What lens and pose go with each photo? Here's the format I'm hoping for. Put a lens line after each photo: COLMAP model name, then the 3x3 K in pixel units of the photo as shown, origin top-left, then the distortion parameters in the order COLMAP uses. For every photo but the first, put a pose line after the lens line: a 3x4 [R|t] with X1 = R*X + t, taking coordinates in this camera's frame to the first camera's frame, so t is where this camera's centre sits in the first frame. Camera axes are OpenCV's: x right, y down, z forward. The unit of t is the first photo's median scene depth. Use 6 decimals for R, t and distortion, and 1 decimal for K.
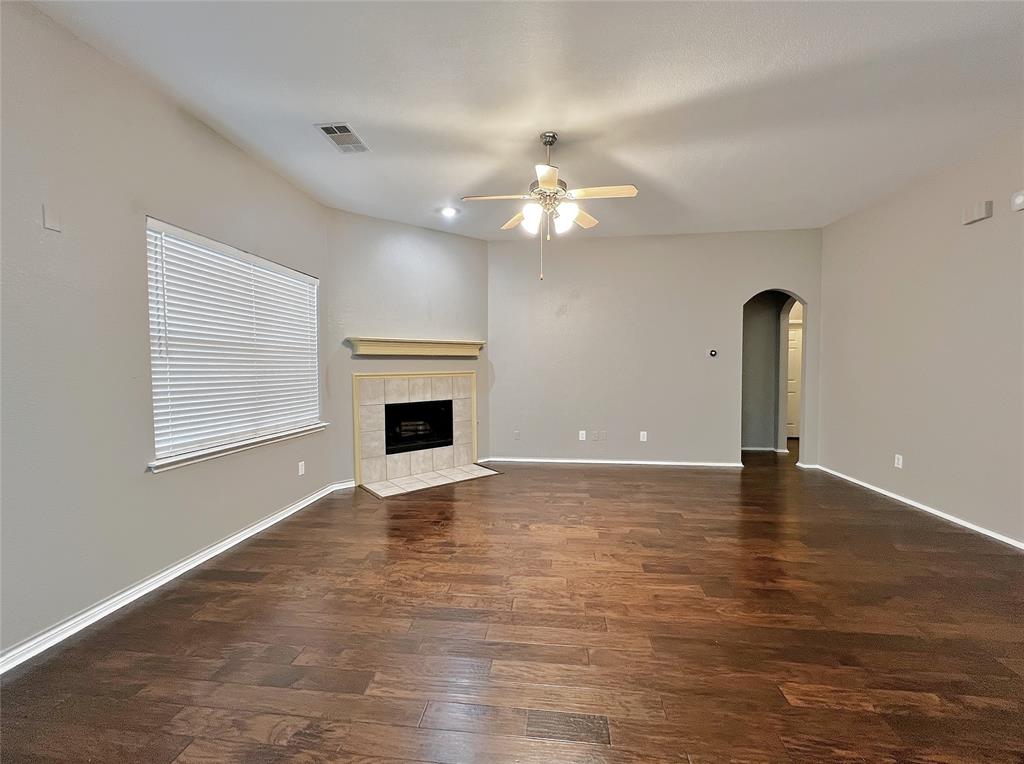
lens RADIAL K [[419.1, 0, 513.1], [0, 419.1, 380.1], [0, 0, 1]] dist [0.002065, 0.000719]
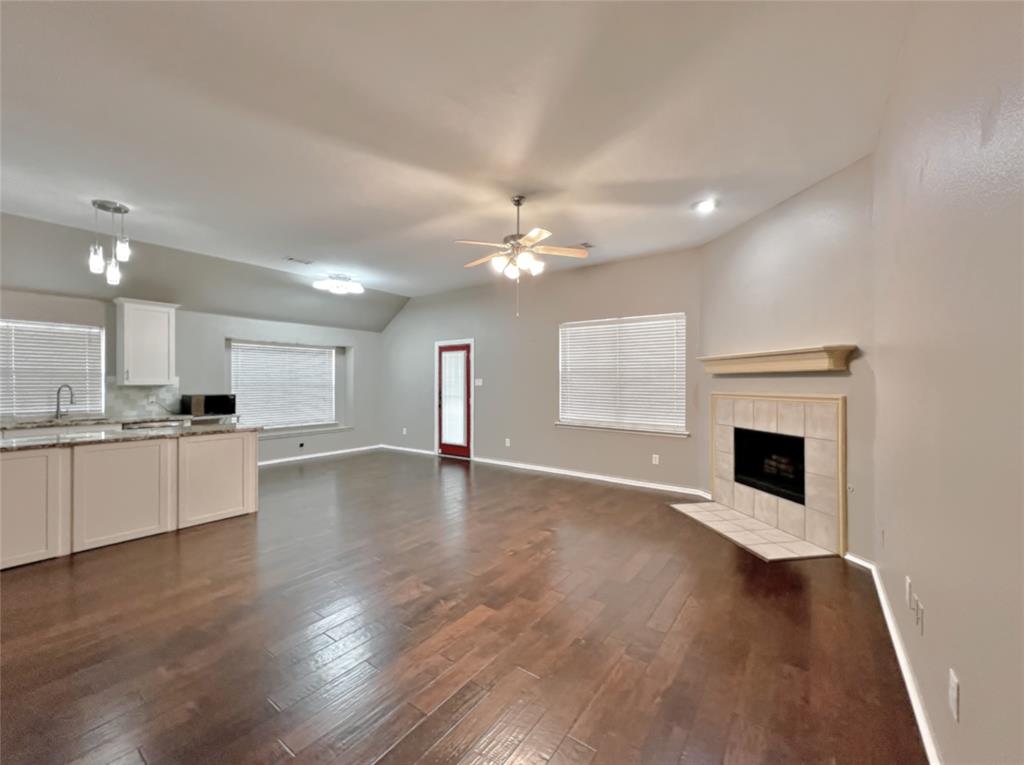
lens RADIAL K [[419.1, 0, 509.5], [0, 419.1, 382.7], [0, 0, 1]] dist [0.002065, 0.000719]
pose [[-0.497540, 0.010506, -0.867378, 0.758843], [-0.024214, 0.999369, 0.025995, -0.052518], [0.867103, 0.033936, -0.496971, 1.049563]]
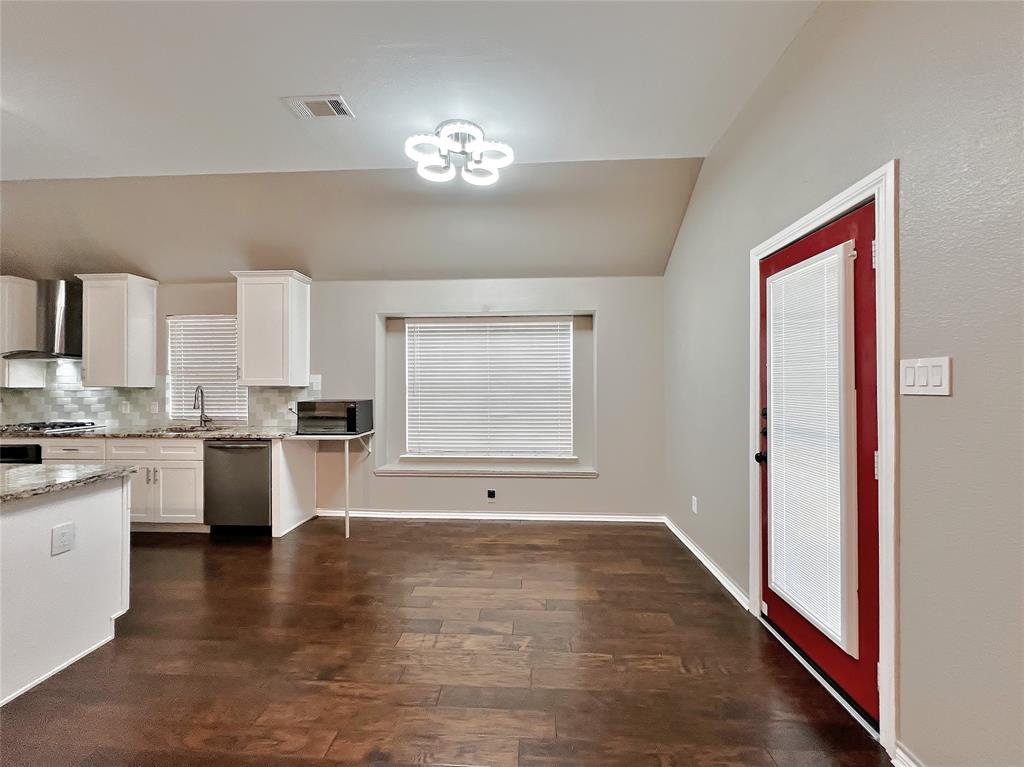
lens RADIAL K [[419.1, 0, 510.3], [0, 419.1, 383.5], [0, 0, 1]] dist [0.002065, 0.000719]
pose [[-0.997905, 0.009563, -0.063992, -0.194859], [0.007736, 0.999557, 0.028726, -0.016468], [0.064239, 0.028171, -0.997537, 0.472564]]
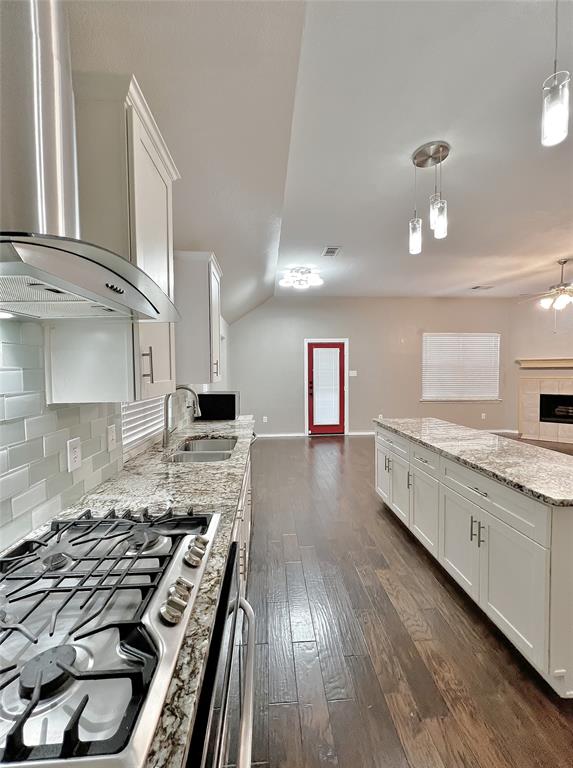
lens RADIAL K [[314.3, 0, 288.7], [0, 314.3, 375.9], [0, 0, 1]] dist [0.002065, 0.000719]
pose [[0.188581, 0.023727, -0.981771, 0.869221], [-0.026670, 0.999463, 0.019032, -0.020093], [0.981695, 0.022594, 0.189113, -0.361783]]
